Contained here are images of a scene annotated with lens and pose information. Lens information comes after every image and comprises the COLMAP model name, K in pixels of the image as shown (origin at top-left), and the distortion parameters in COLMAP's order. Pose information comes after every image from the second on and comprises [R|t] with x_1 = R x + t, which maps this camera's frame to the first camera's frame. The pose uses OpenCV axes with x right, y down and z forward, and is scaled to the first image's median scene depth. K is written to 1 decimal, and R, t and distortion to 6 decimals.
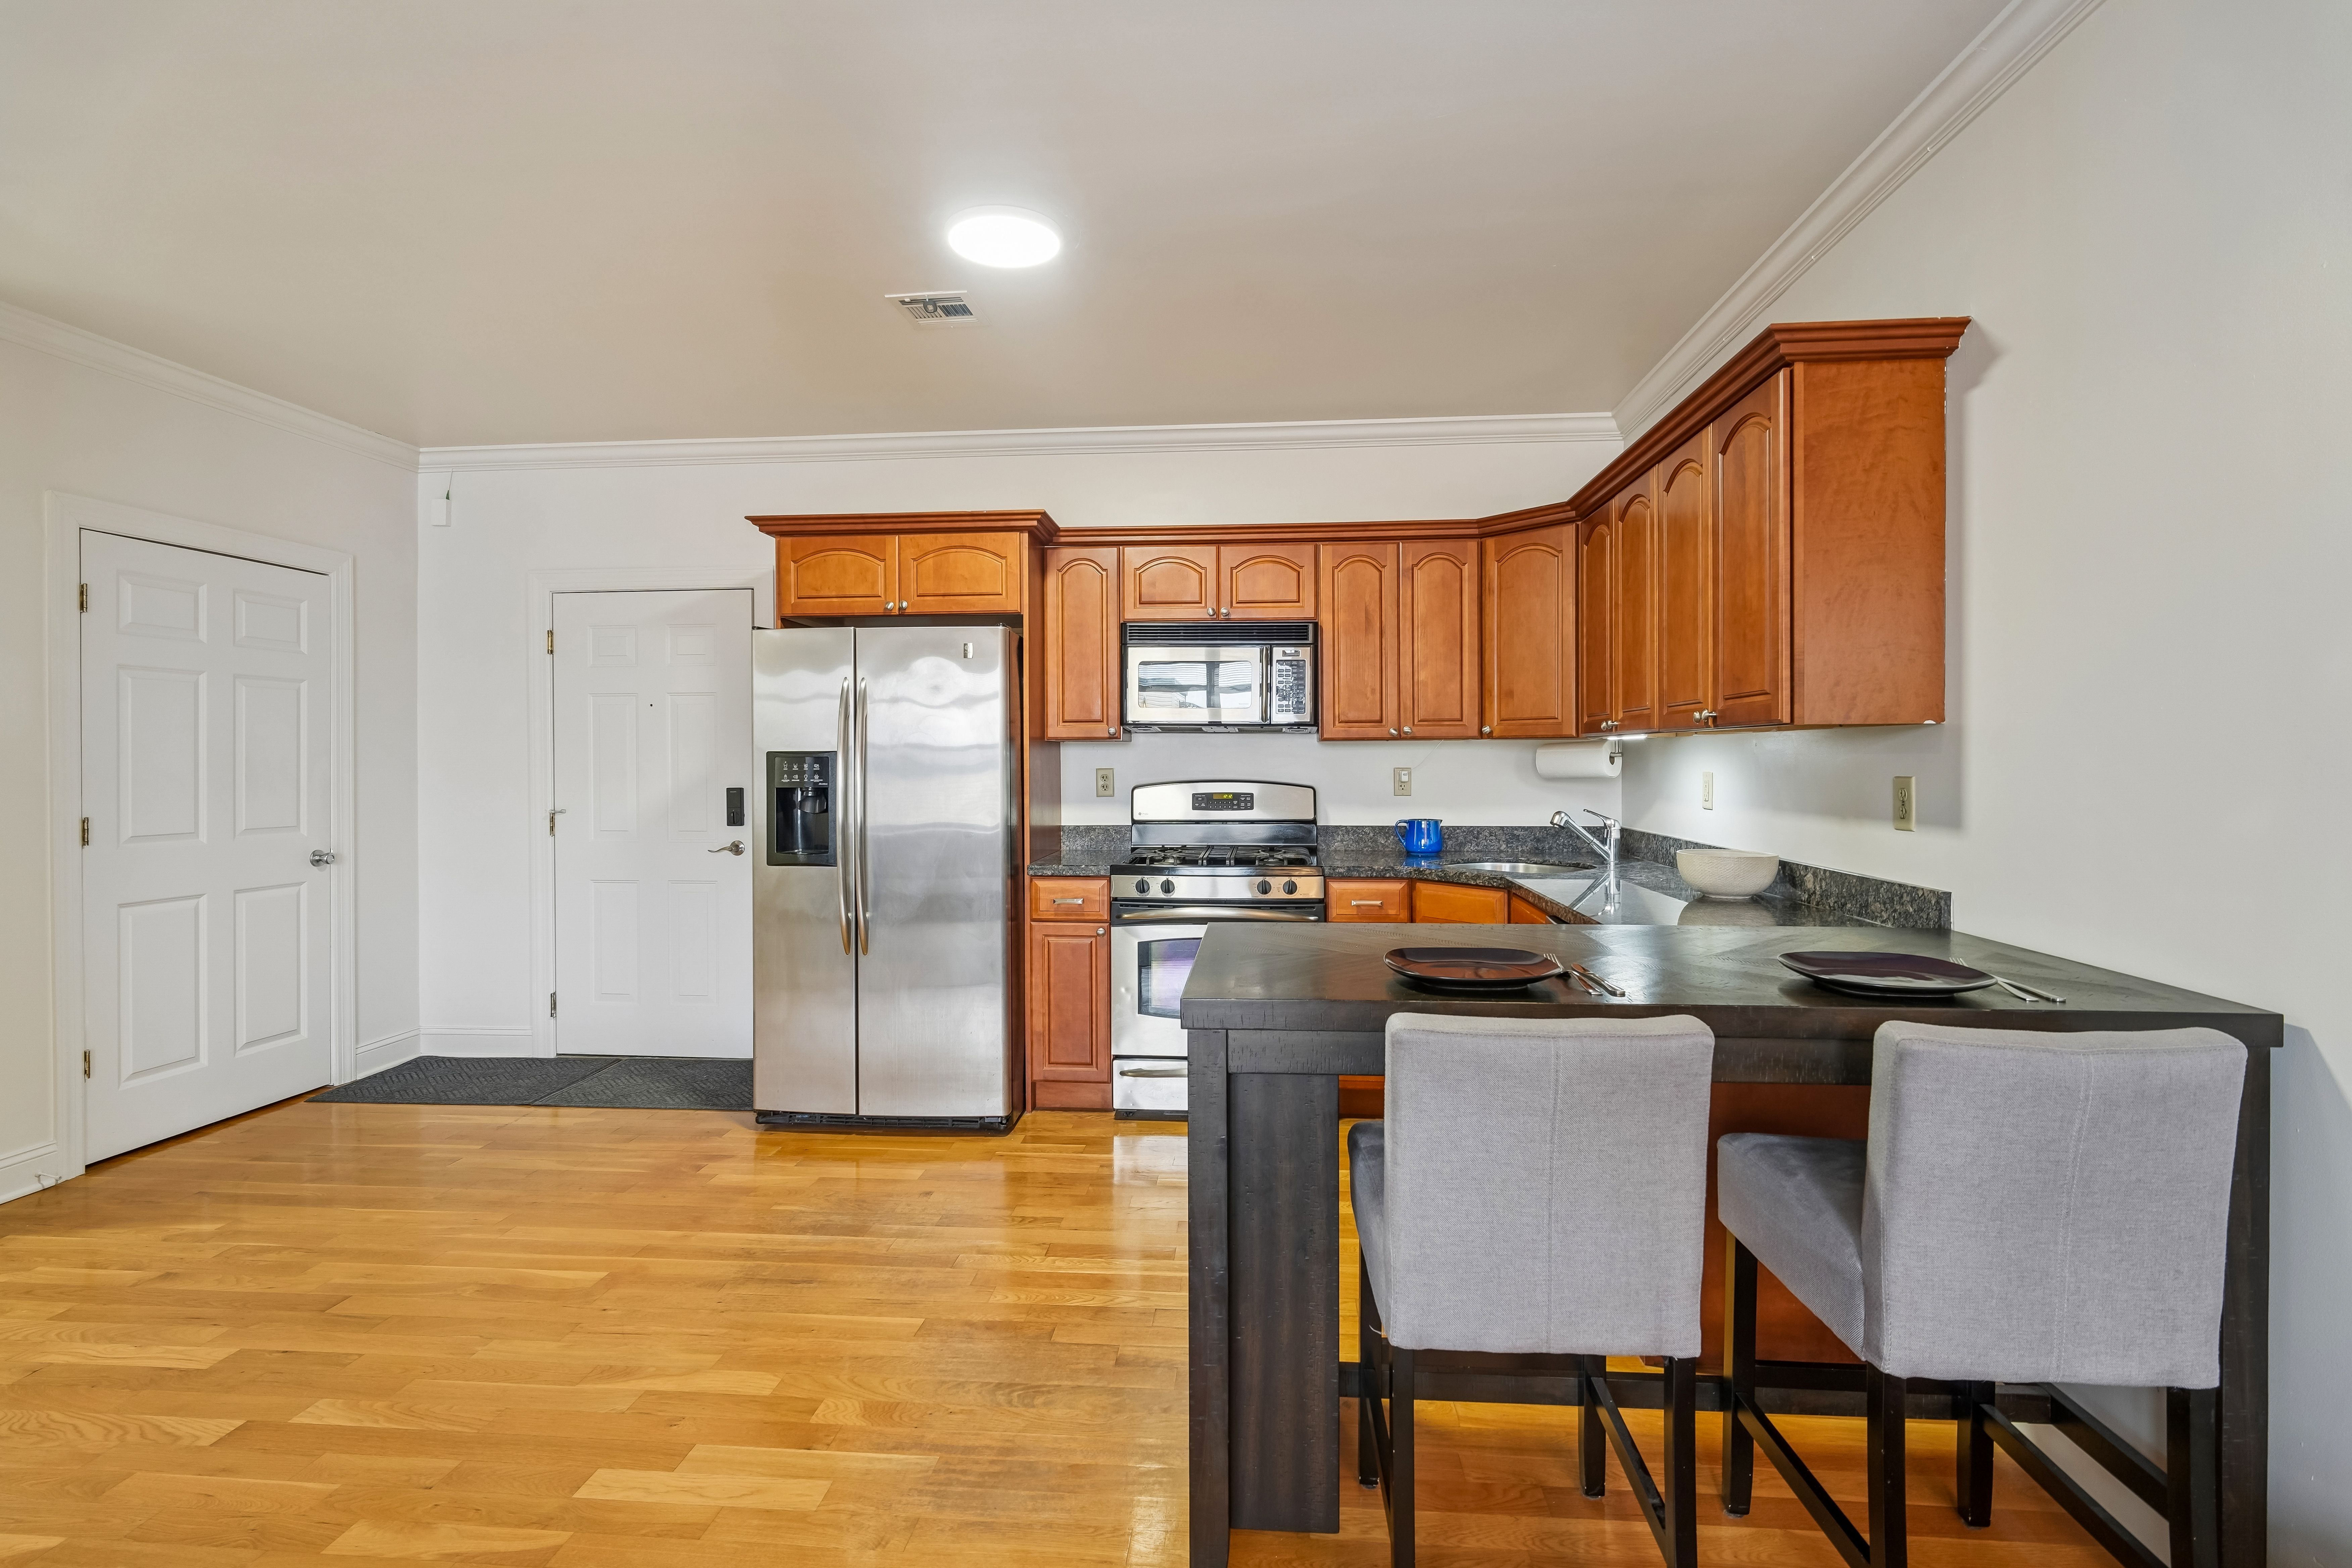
lens RADIAL K [[1091.2, 0, 1170.2], [0, 1091.2, 756.1], [0, 0, 1]] dist [-0.002444, -0.000507]
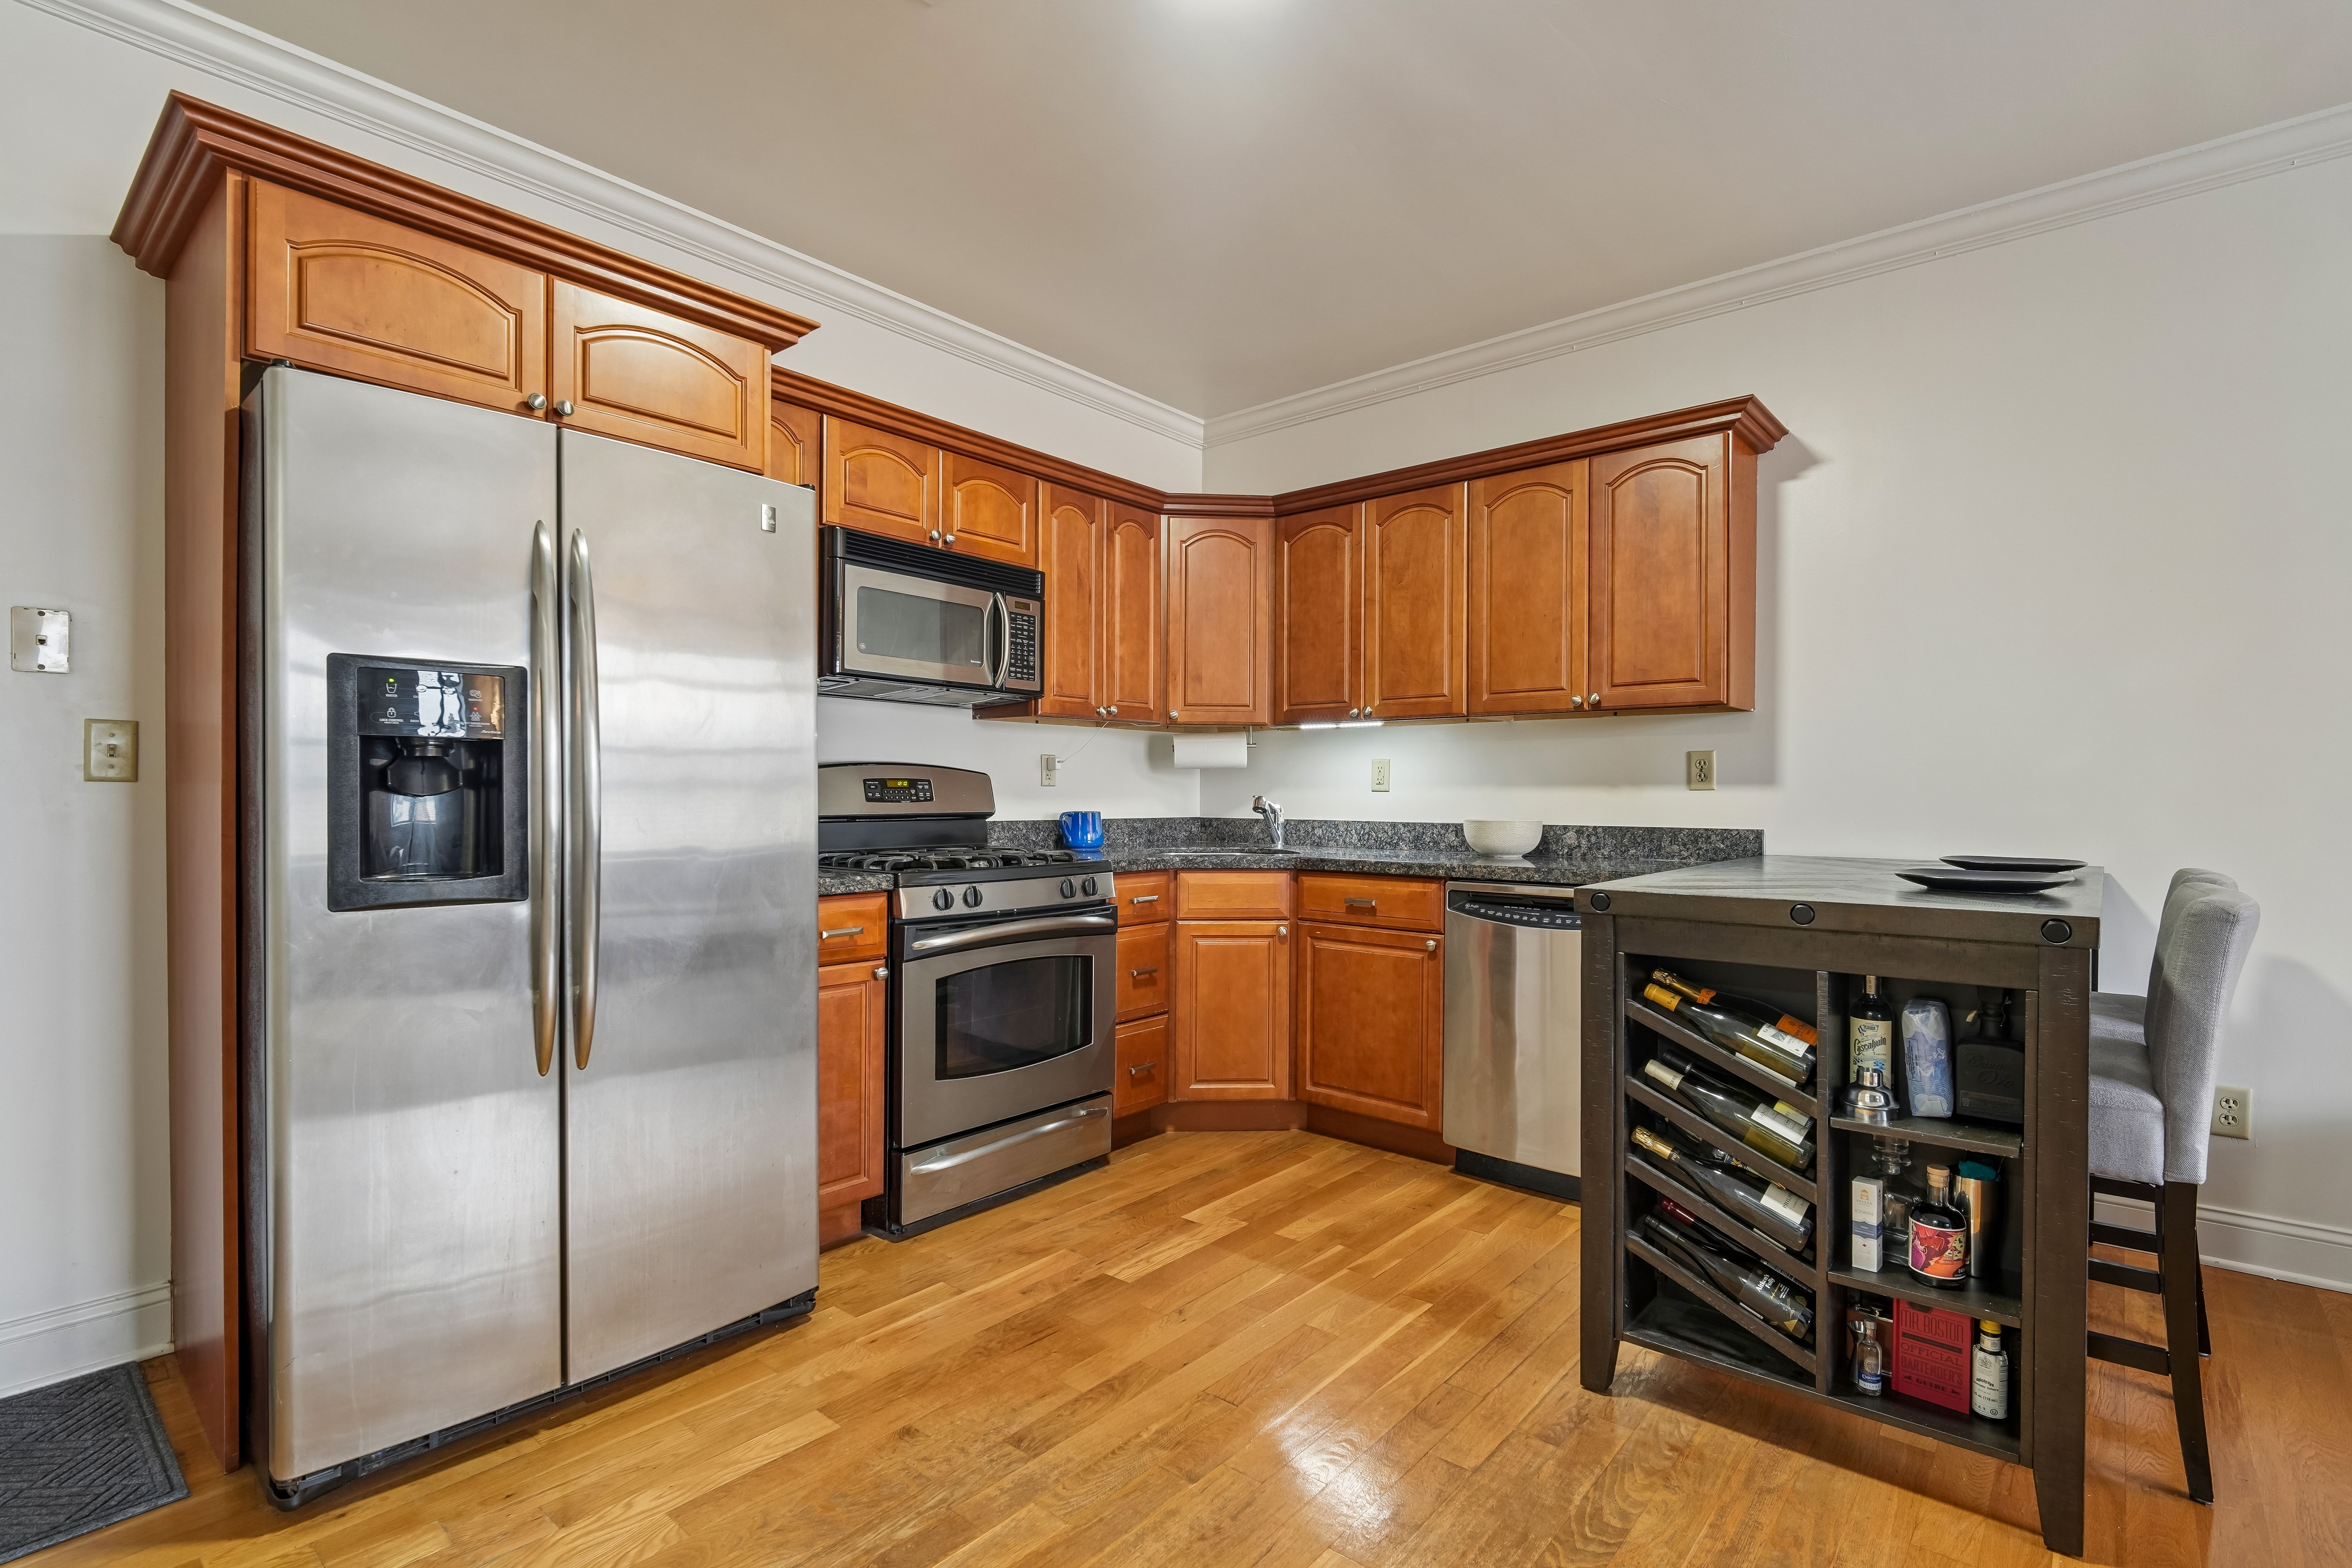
lens RADIAL K [[1096.0, 0, 1178.6], [0, 1096.0, 796.1], [0, 0, 1]] dist [0.001118, -0.000114]
pose [[0.582162, 0.004846, 0.813059, -0.530349], [-0.007389, 0.999972, -0.000669, 0.051707], [-0.813039, -0.005618, 0.582182, 0.466217]]
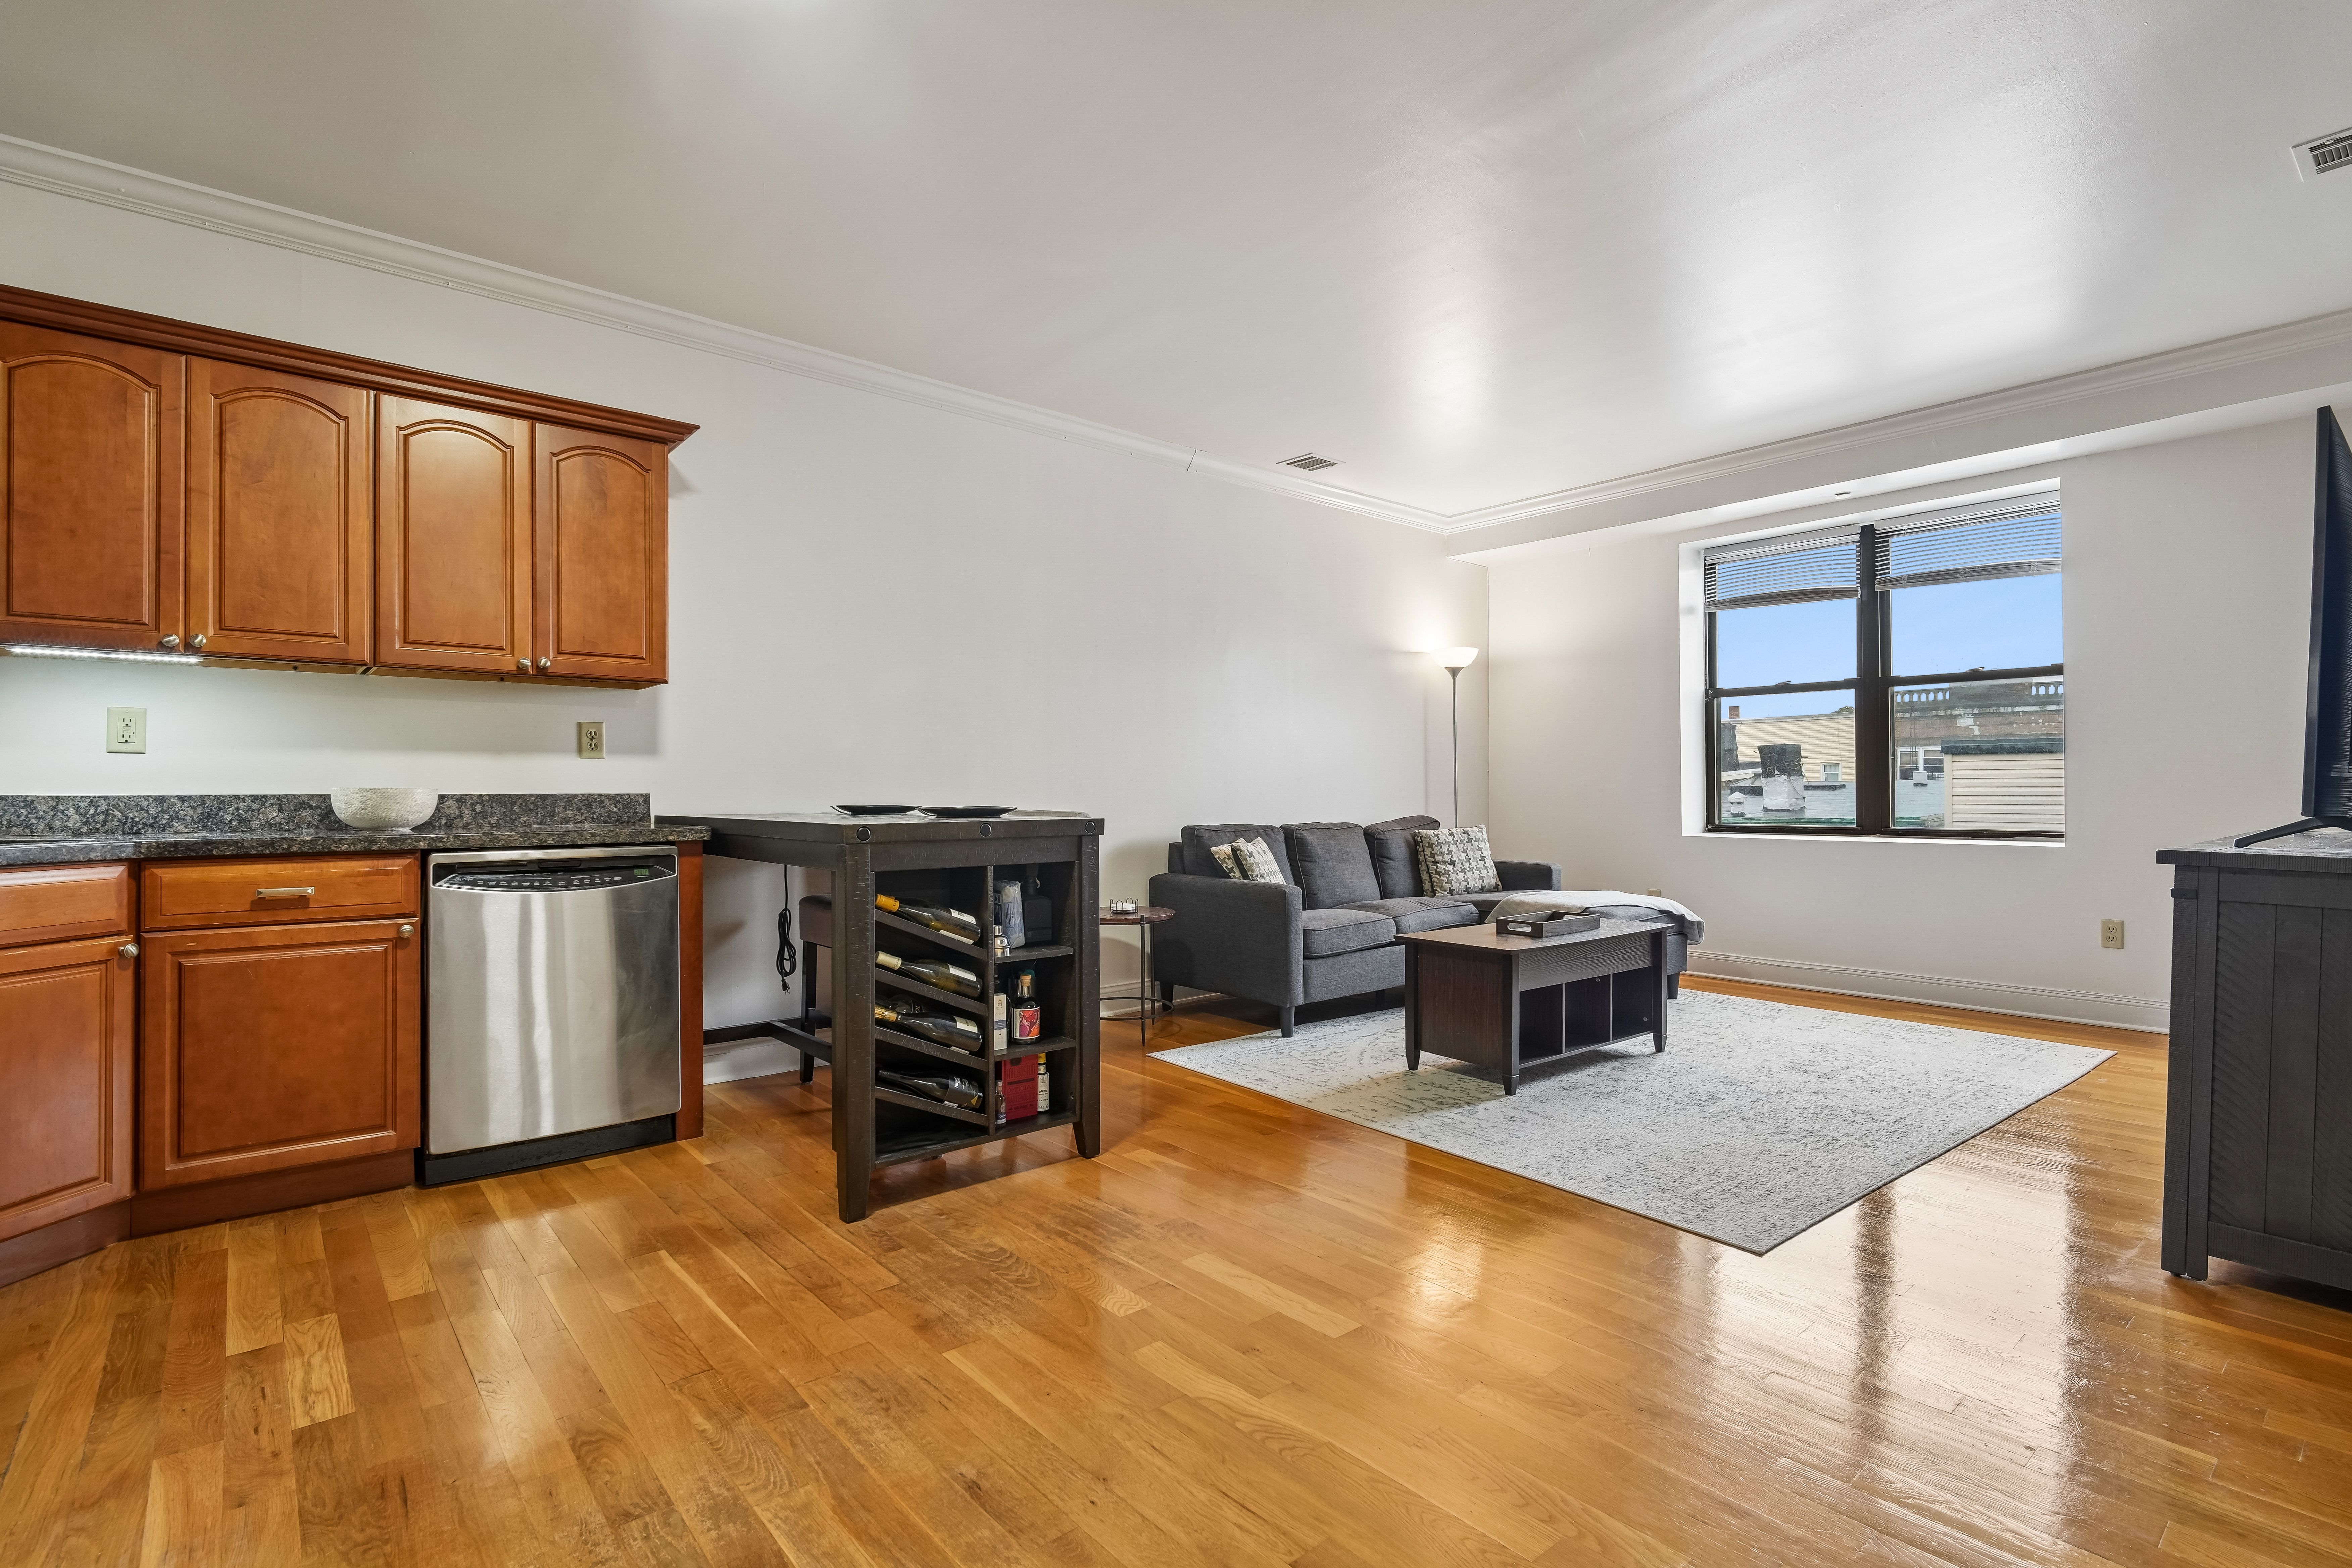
lens RADIAL K [[1110.2, 0, 1162.1], [0, 1110.2, 780.0], [0, 0, 1]] dist [-0.000669, -0.000418]
pose [[-0.699478, 0.015610, 0.714483, -0.601395], [0.005629, 0.999851, -0.016334, 0.080257], [-0.714632, -0.007403, -0.699462, 0.956255]]
